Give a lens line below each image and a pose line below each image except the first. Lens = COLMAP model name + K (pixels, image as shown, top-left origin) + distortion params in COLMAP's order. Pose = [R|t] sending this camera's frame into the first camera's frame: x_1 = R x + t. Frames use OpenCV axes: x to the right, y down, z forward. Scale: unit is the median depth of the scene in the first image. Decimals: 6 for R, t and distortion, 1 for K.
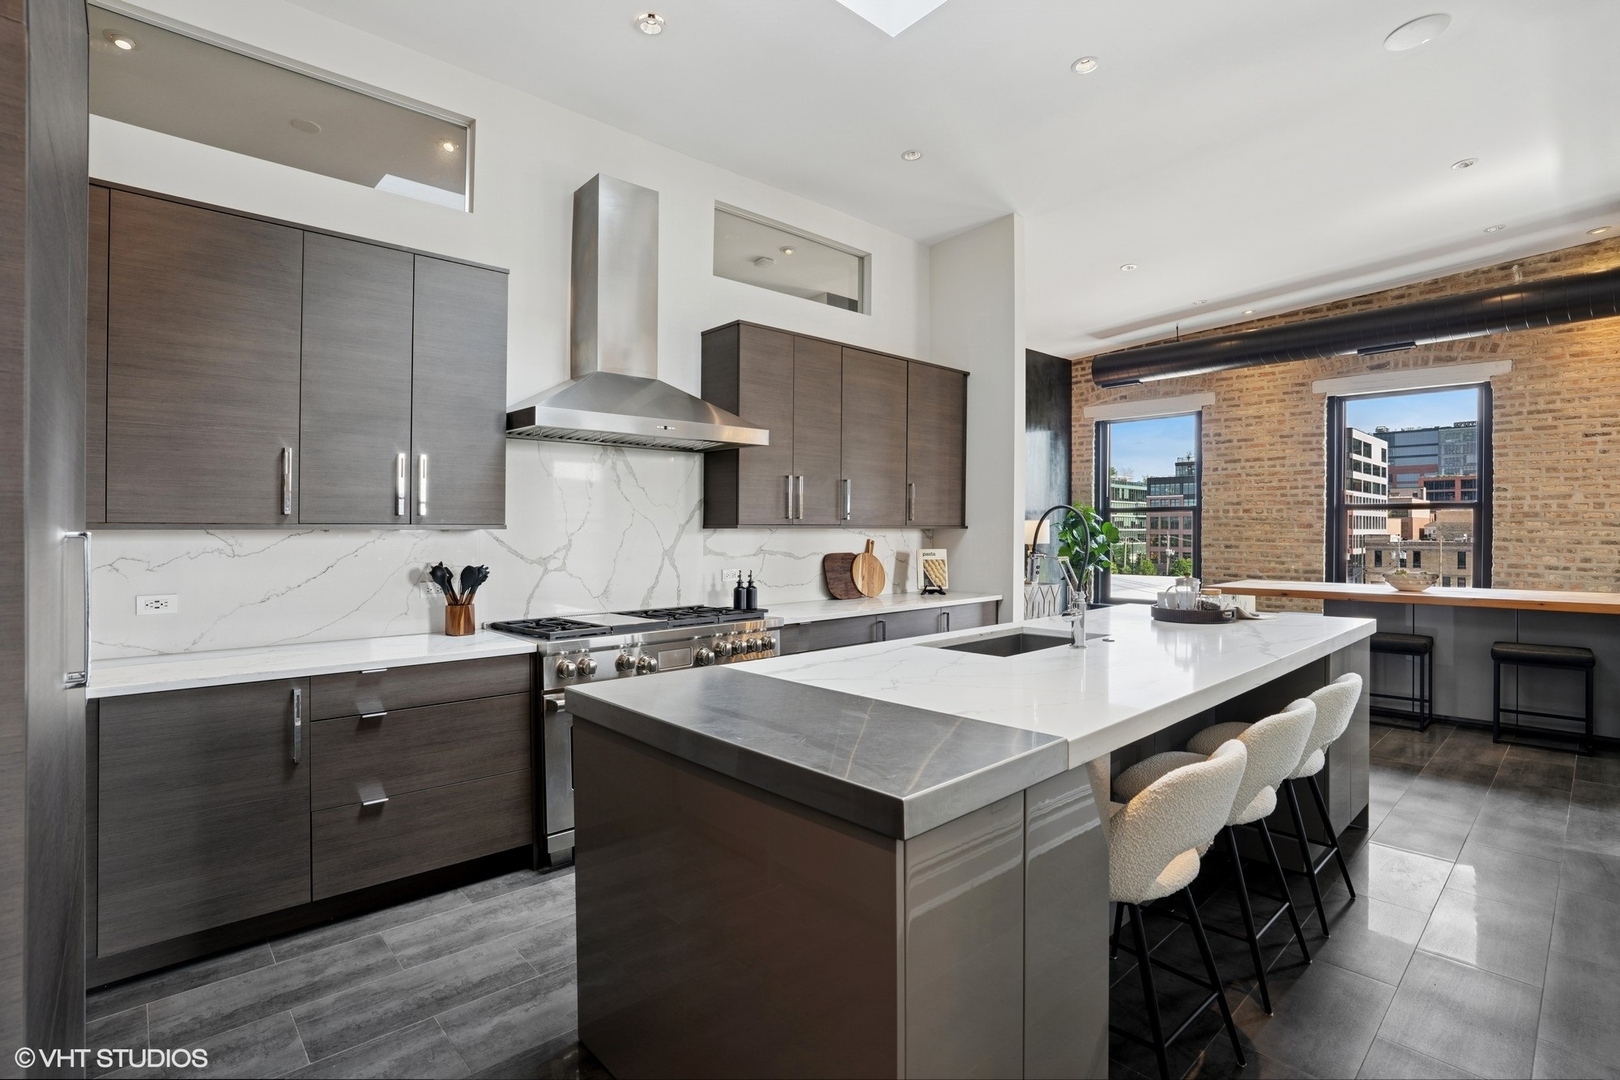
lens RADIAL K [[755.0, 0, 803.3], [0, 755.0, 554.0], [0, 0, 1]] dist [-0.029859, 0.009293]
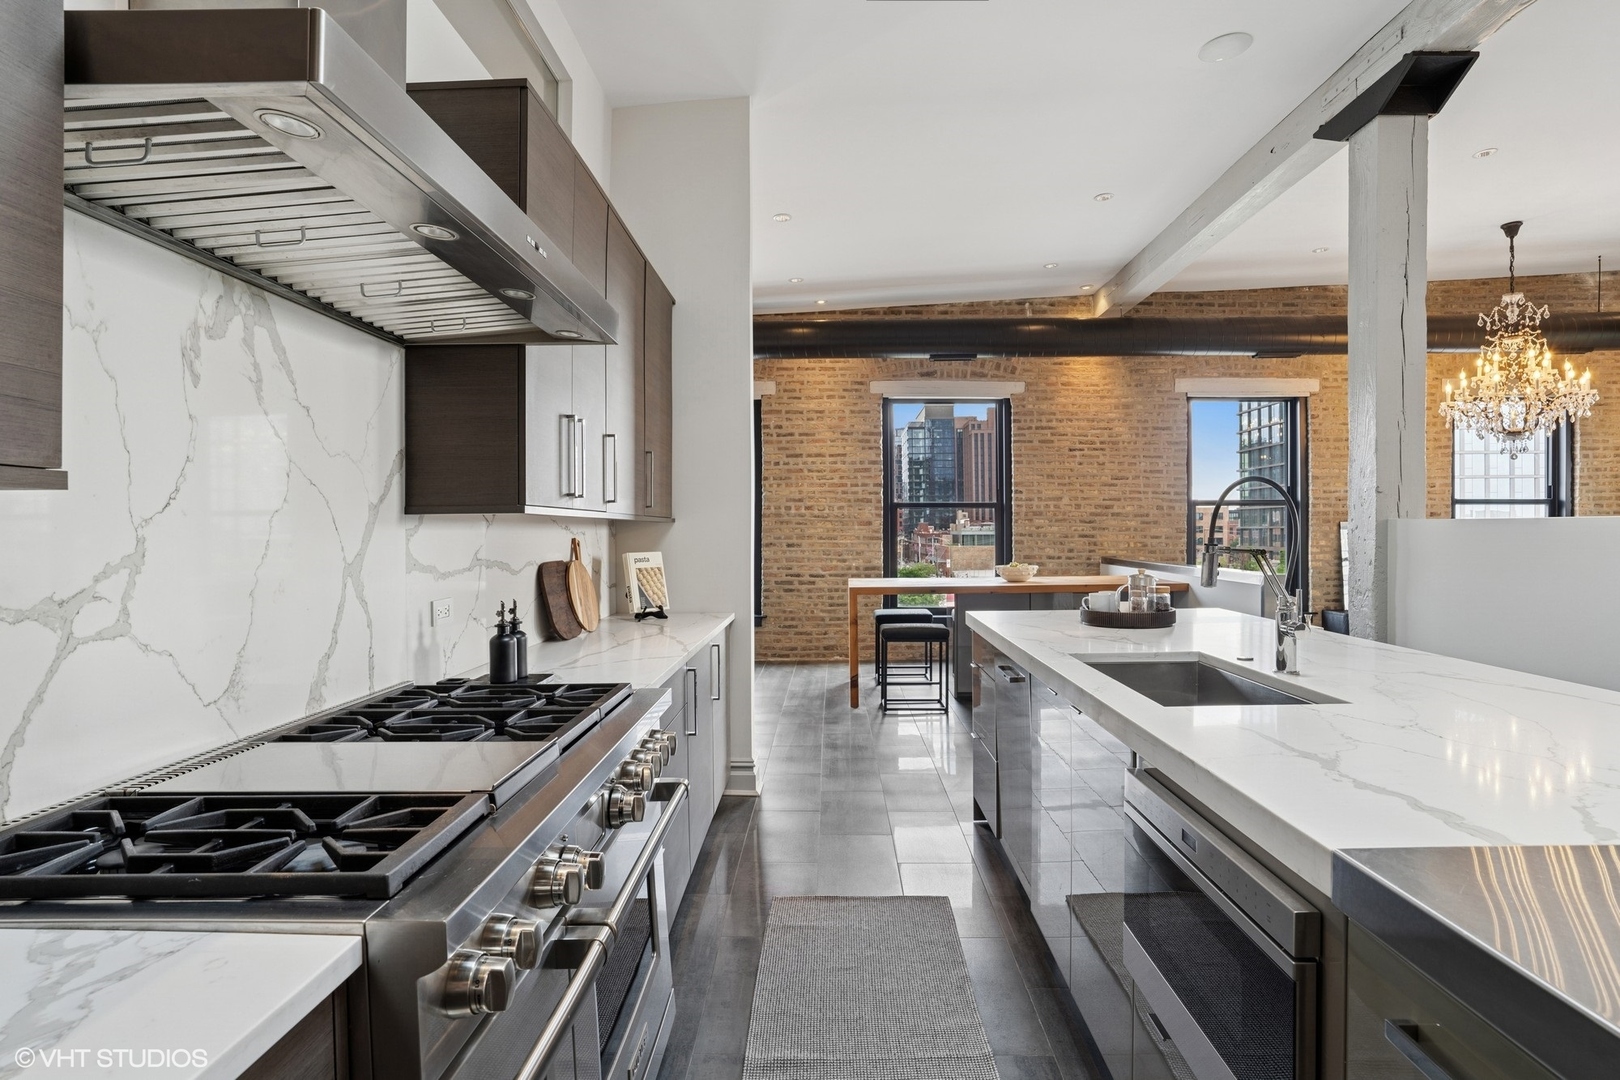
lens RADIAL K [[822.5, 0, 812.7], [0, 822.5, 554.0], [0, 0, 1]] dist [-0.038456, 0.000696]
pose [[0.692175, -0.023043, 0.721361, -0.194291], [0.028827, 0.999575, 0.004270, -0.003006], [-0.721153, 0.017839, 0.692546, 0.295387]]
